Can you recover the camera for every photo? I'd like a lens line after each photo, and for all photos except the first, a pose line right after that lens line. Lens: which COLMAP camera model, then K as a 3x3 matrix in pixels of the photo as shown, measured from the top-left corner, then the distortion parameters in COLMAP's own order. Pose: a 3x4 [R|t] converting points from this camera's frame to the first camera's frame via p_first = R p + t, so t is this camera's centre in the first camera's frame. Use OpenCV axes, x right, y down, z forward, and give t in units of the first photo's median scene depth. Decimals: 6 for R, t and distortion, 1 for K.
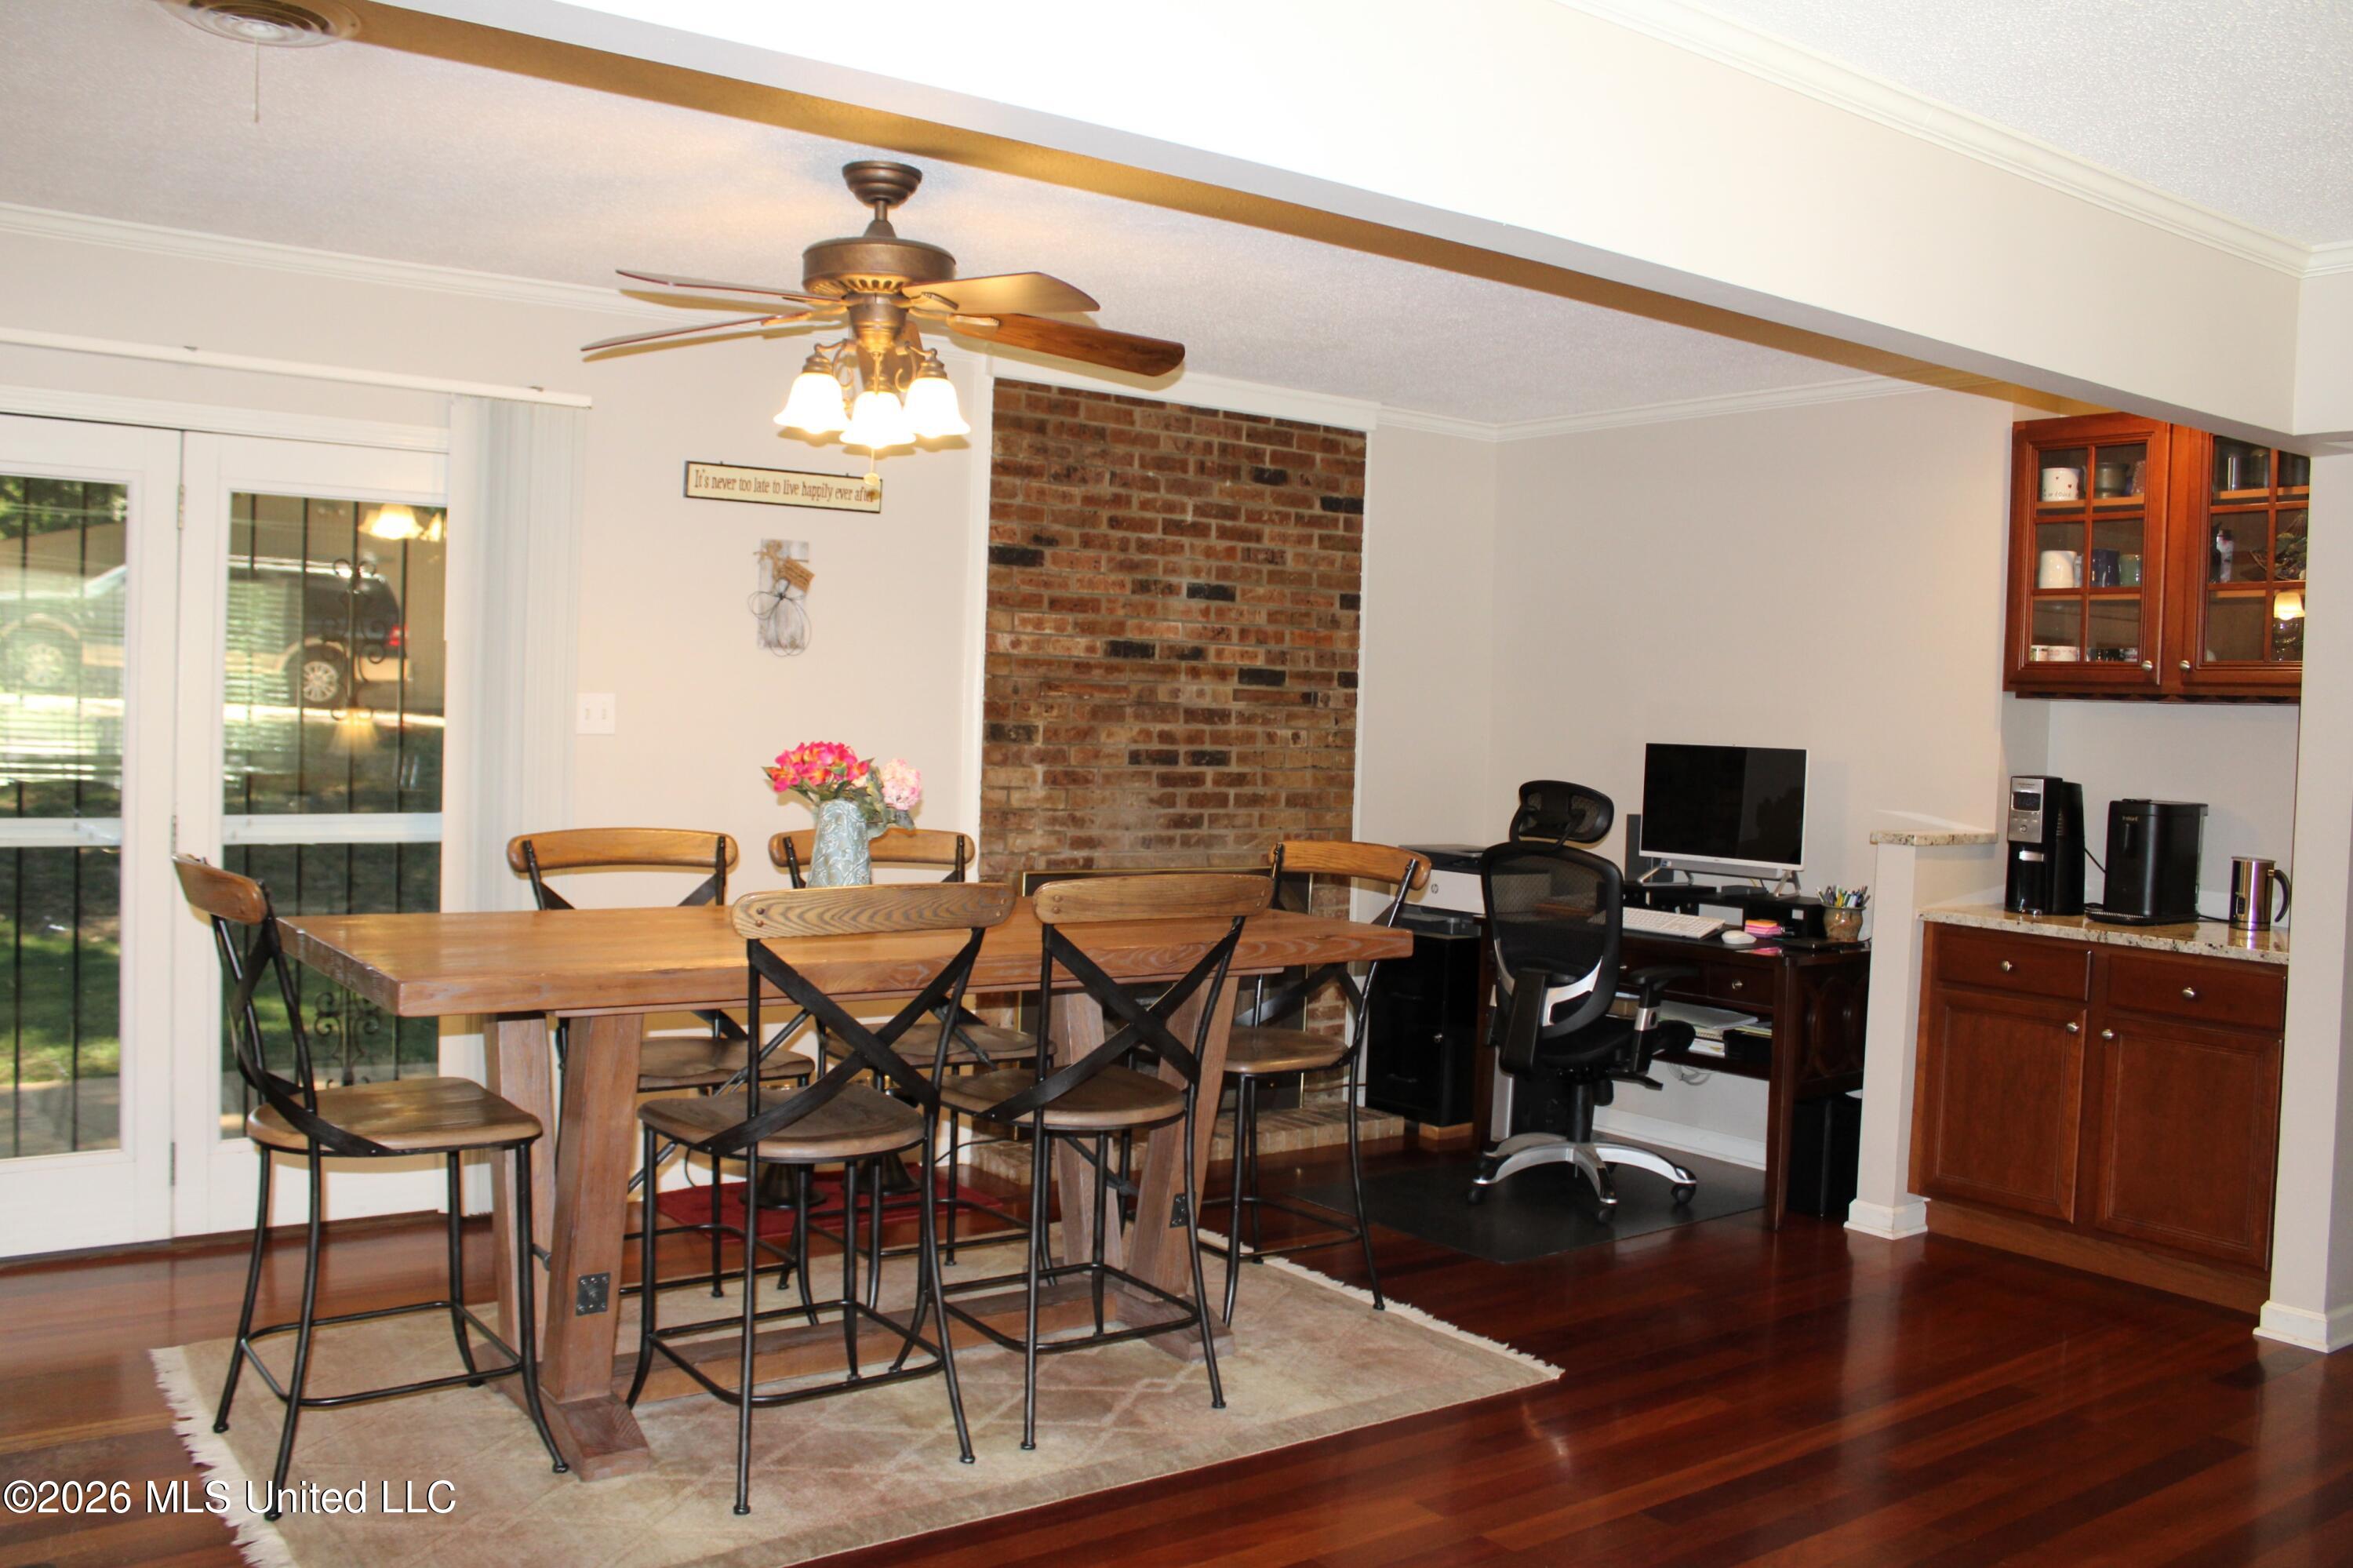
lens RADIAL K [[1946.1, 0, 1137.5], [0, 1946.1, 802.9], [0, 0, 1]] dist [-0.162877, 0.094638]
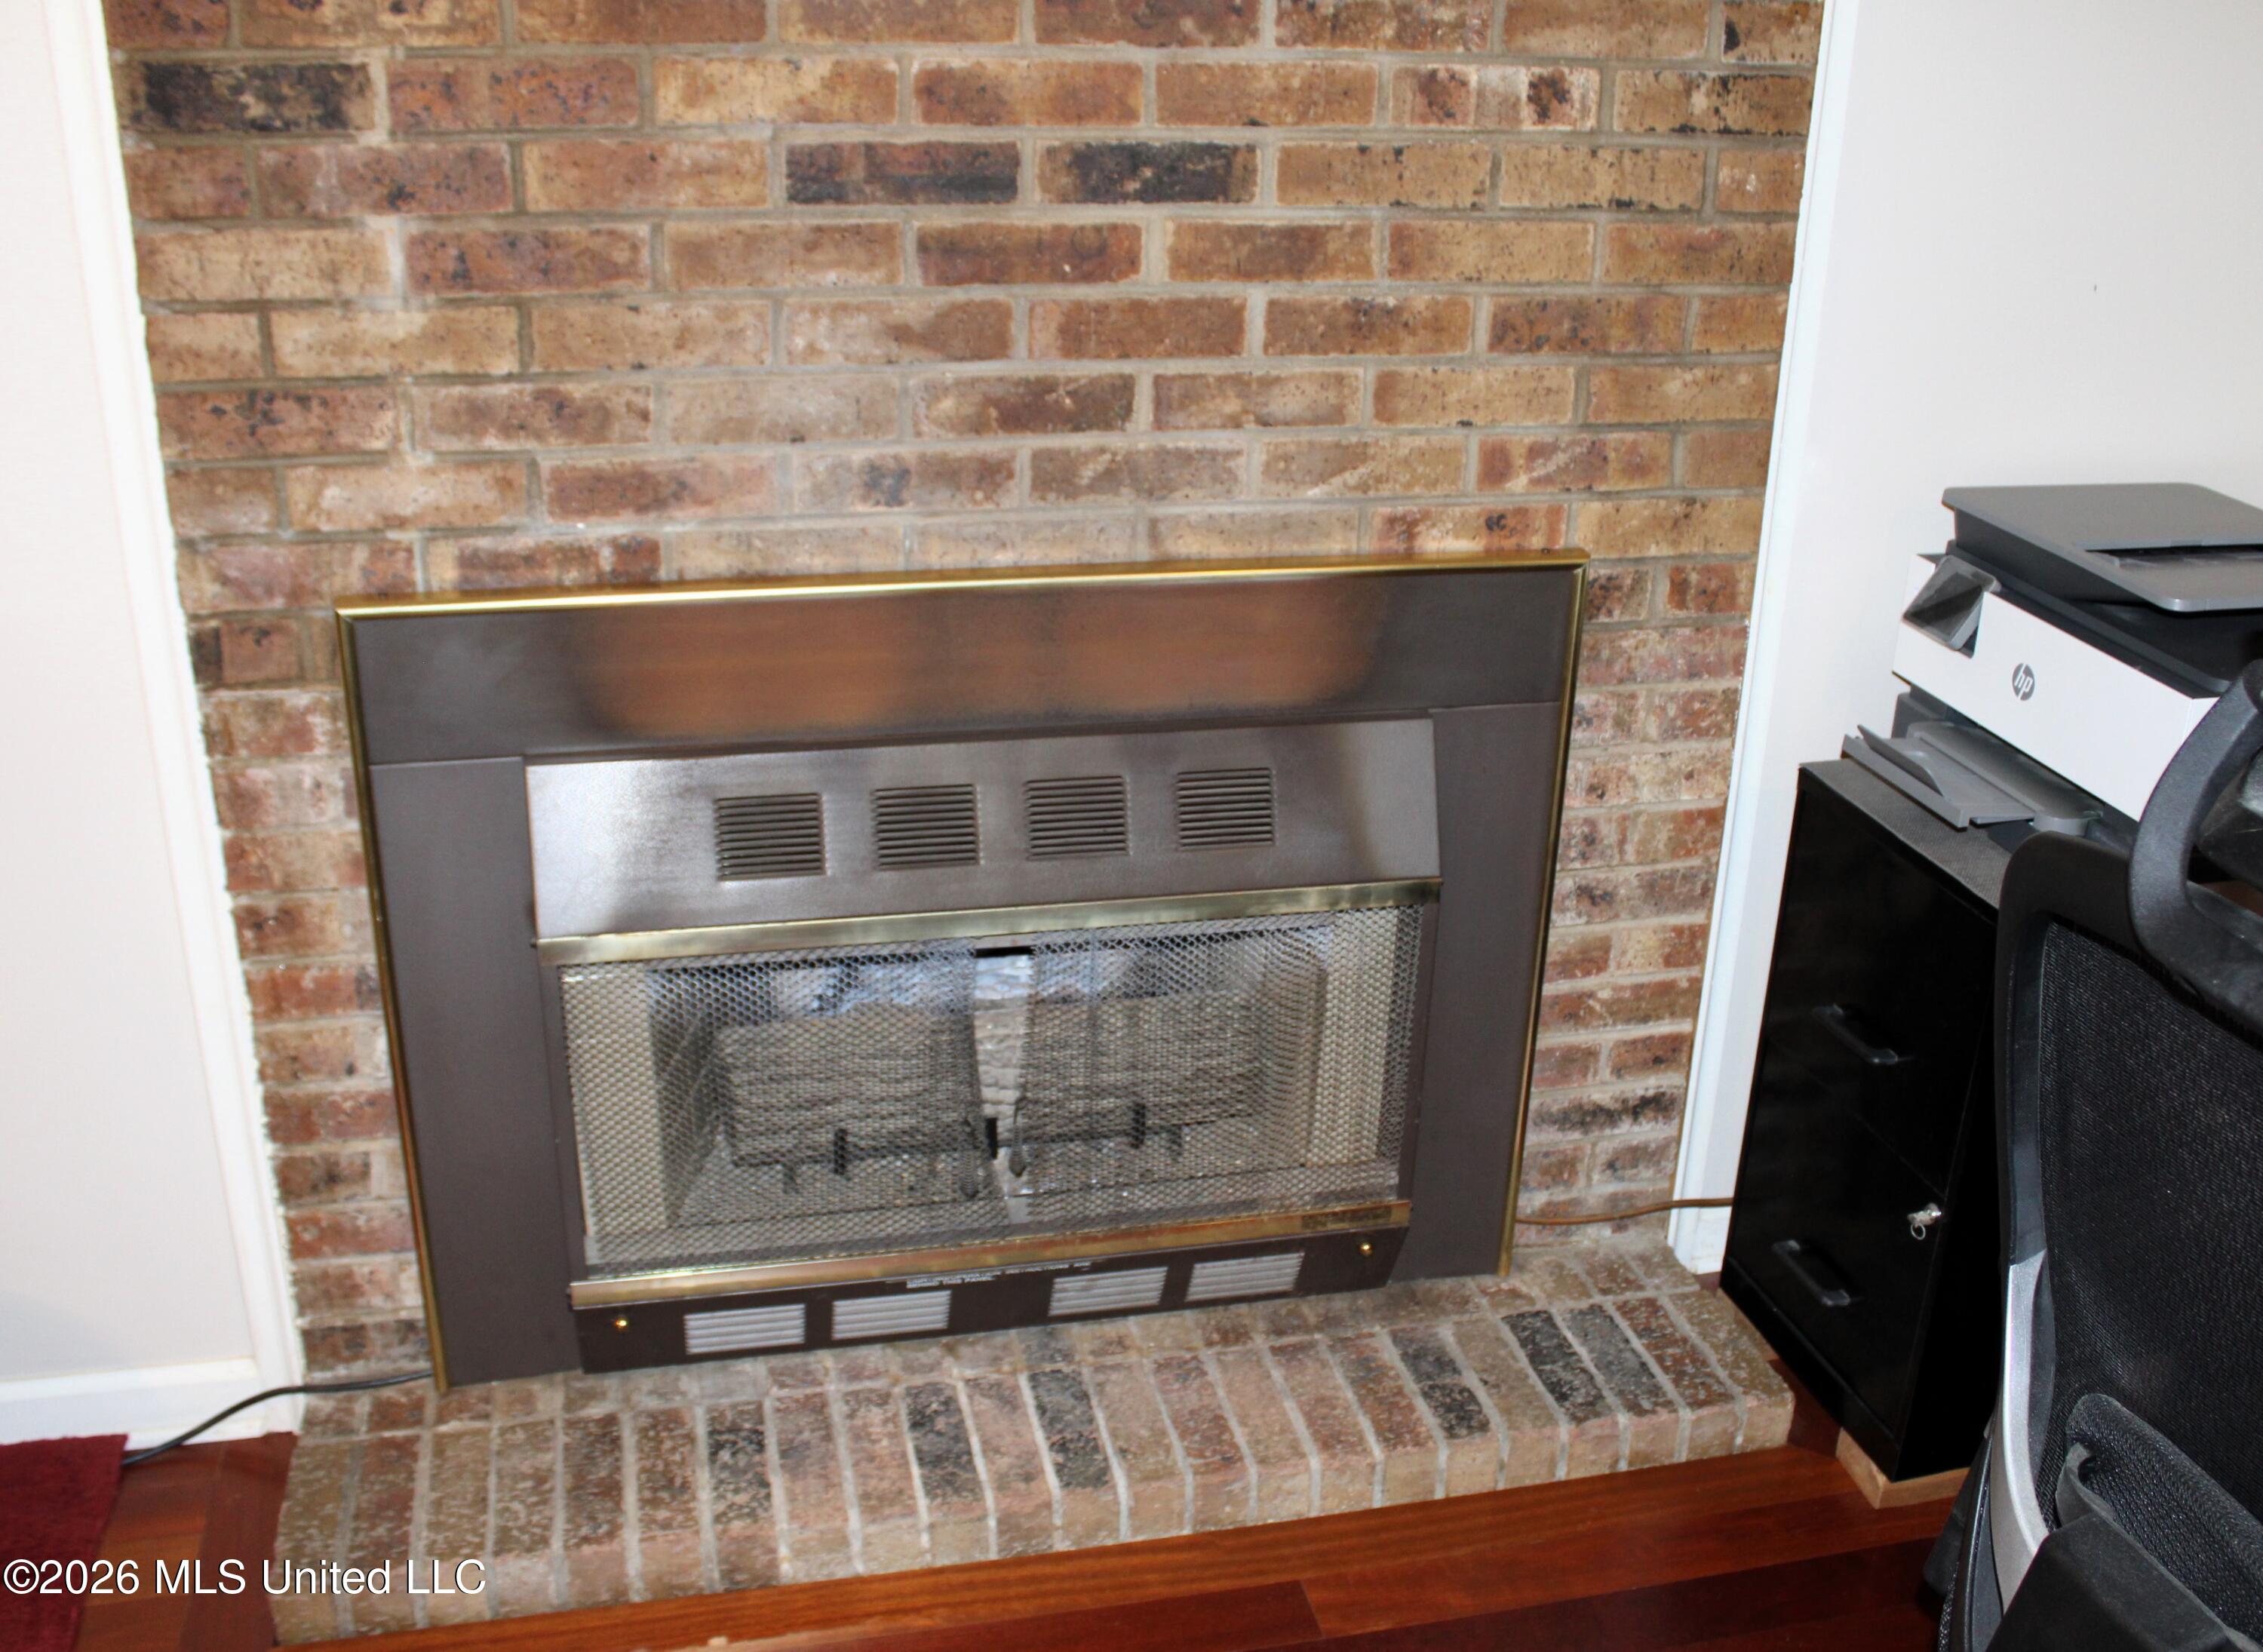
lens RADIAL K [[2138.5, 0, 1131.5], [0, 2138.5, 826.0], [0, 0, 1]] dist [-0.197313, 0.252867]
pose [[0.924264, 0.142359, -0.354218, 0.155867], [-0.014570, 0.940347, 0.339904, -0.038405], [0.381477, -0.309000, 0.871203, 0.746492]]
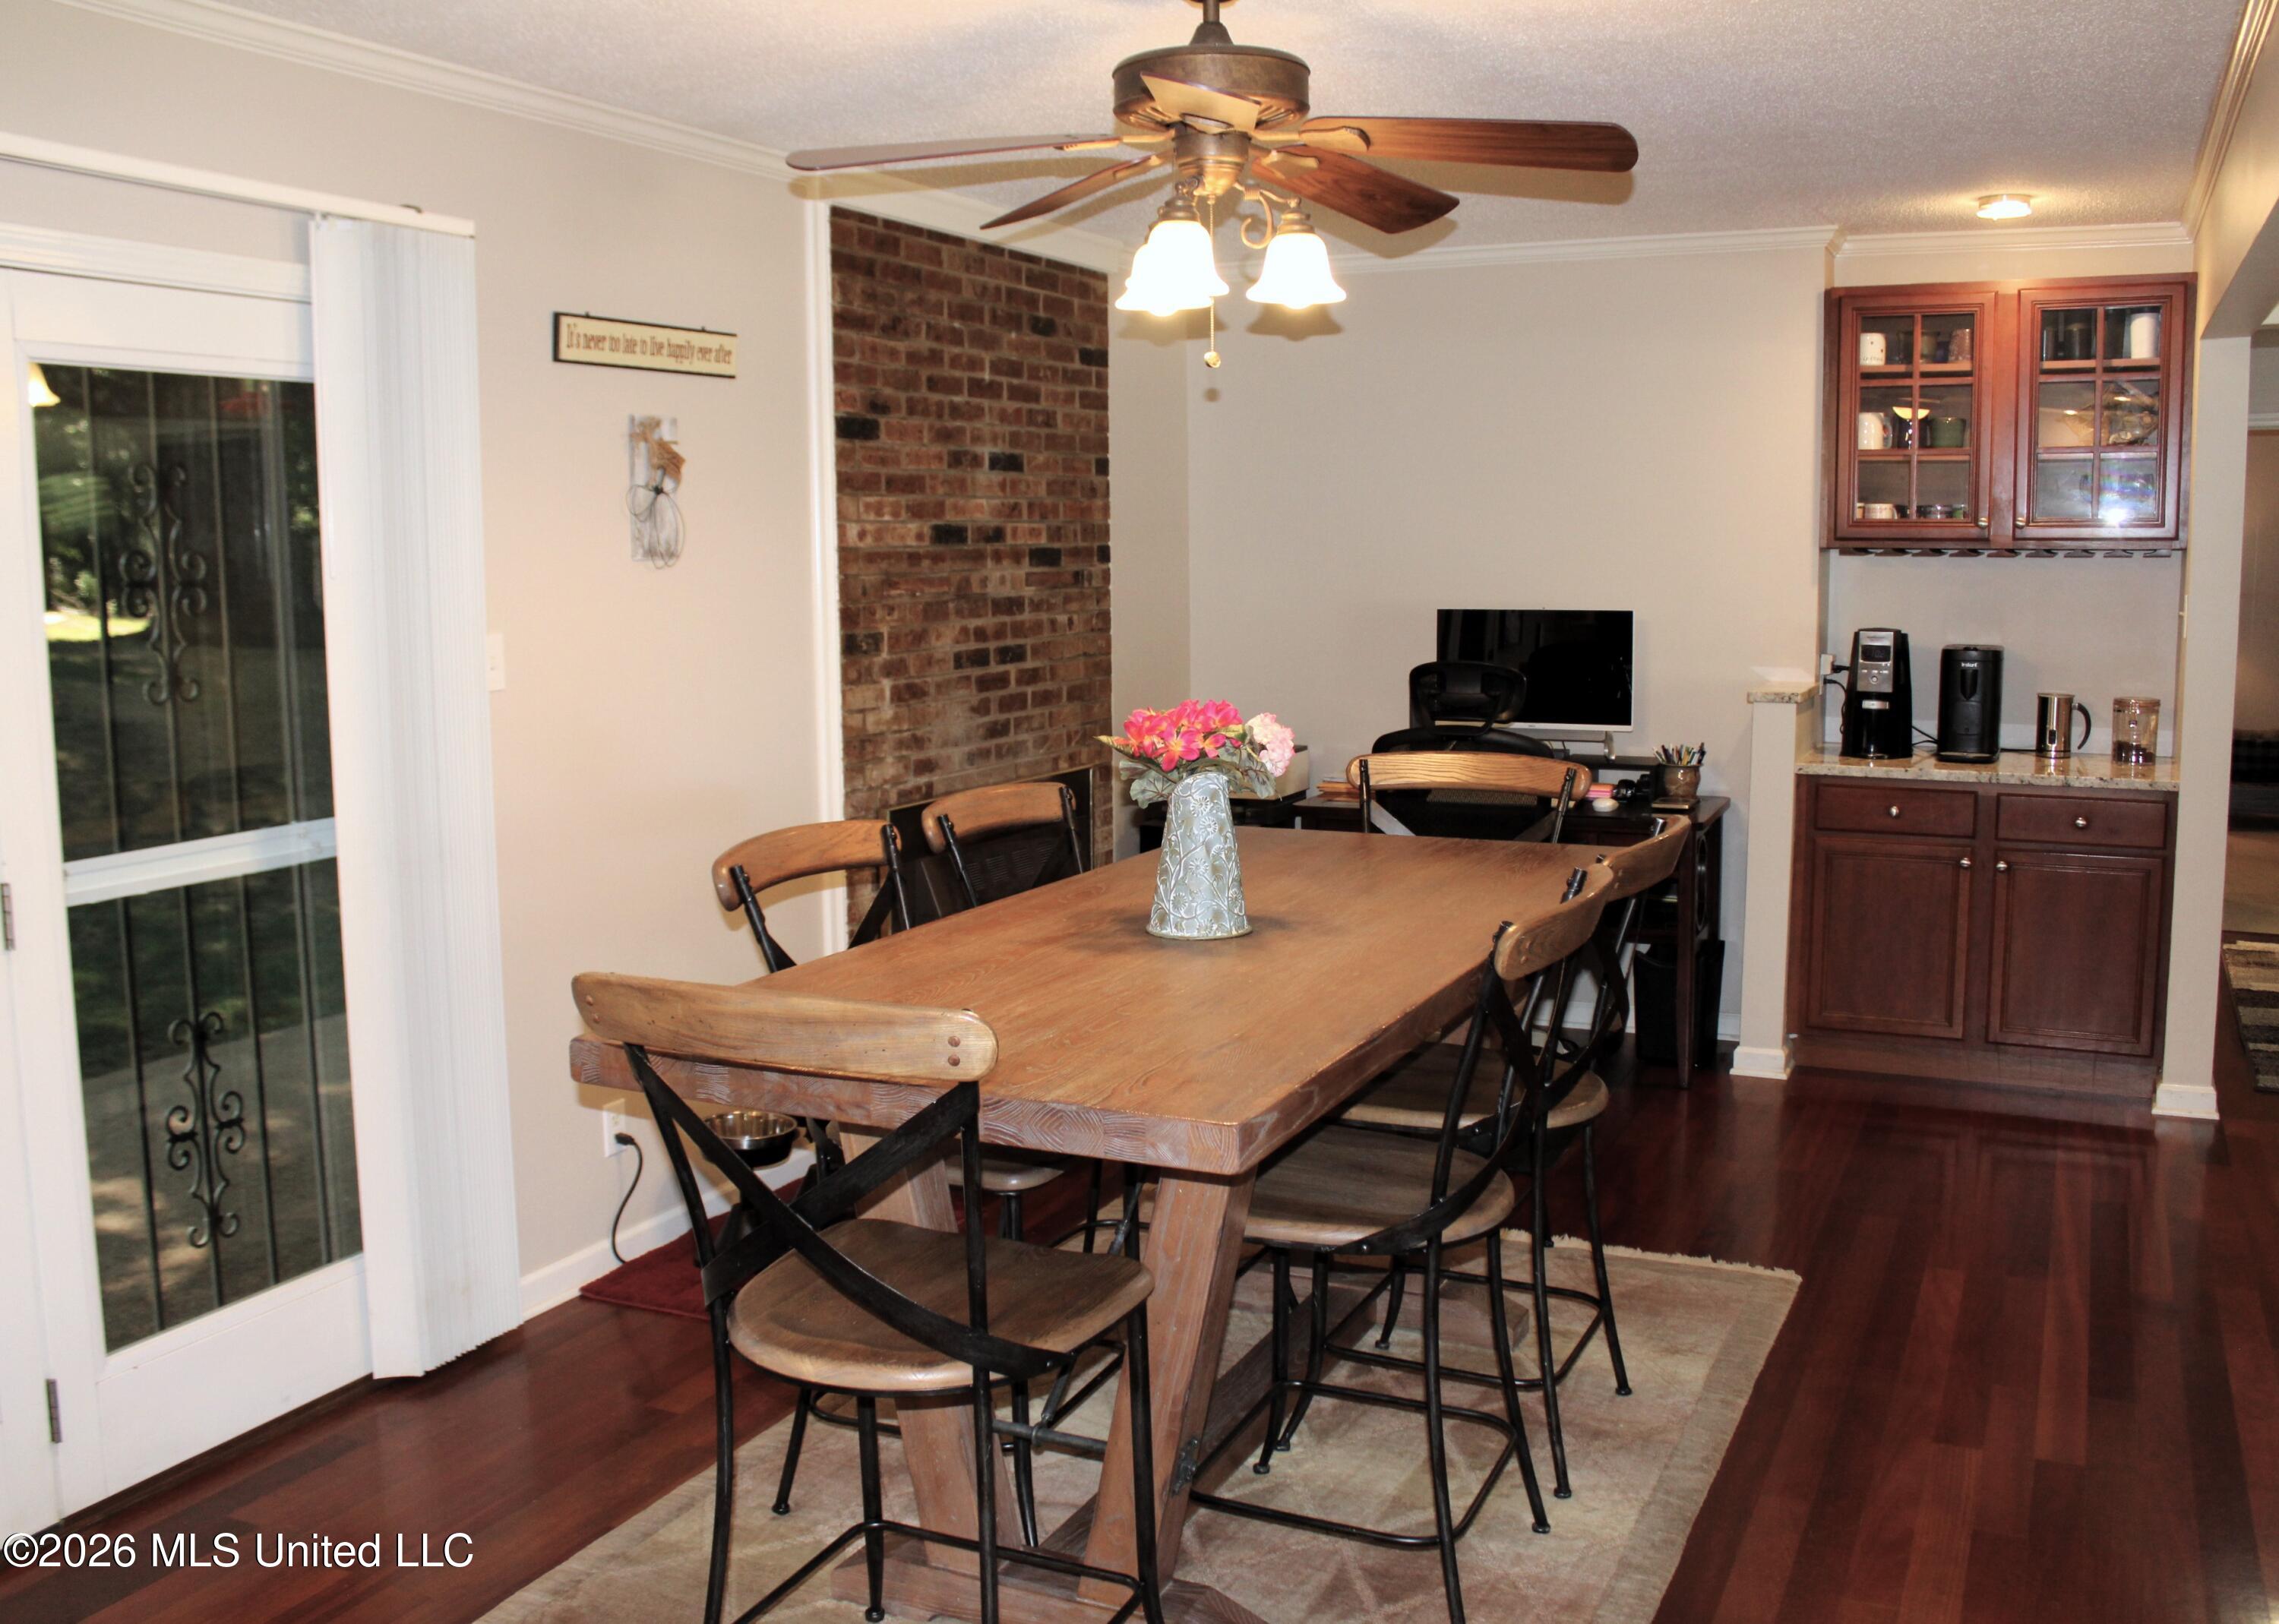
lens RADIAL K [[2034.5, 0, 1139.5], [0, 2034.5, 812.0], [0, 0, 1]] dist [-0.149499, 0.087333]
pose [[0.873221, -0.103879, 0.476124, -0.367323], [0.060225, 0.992531, 0.106093, -0.047735], [-0.483588, -0.063968, 0.872955, 0.182527]]
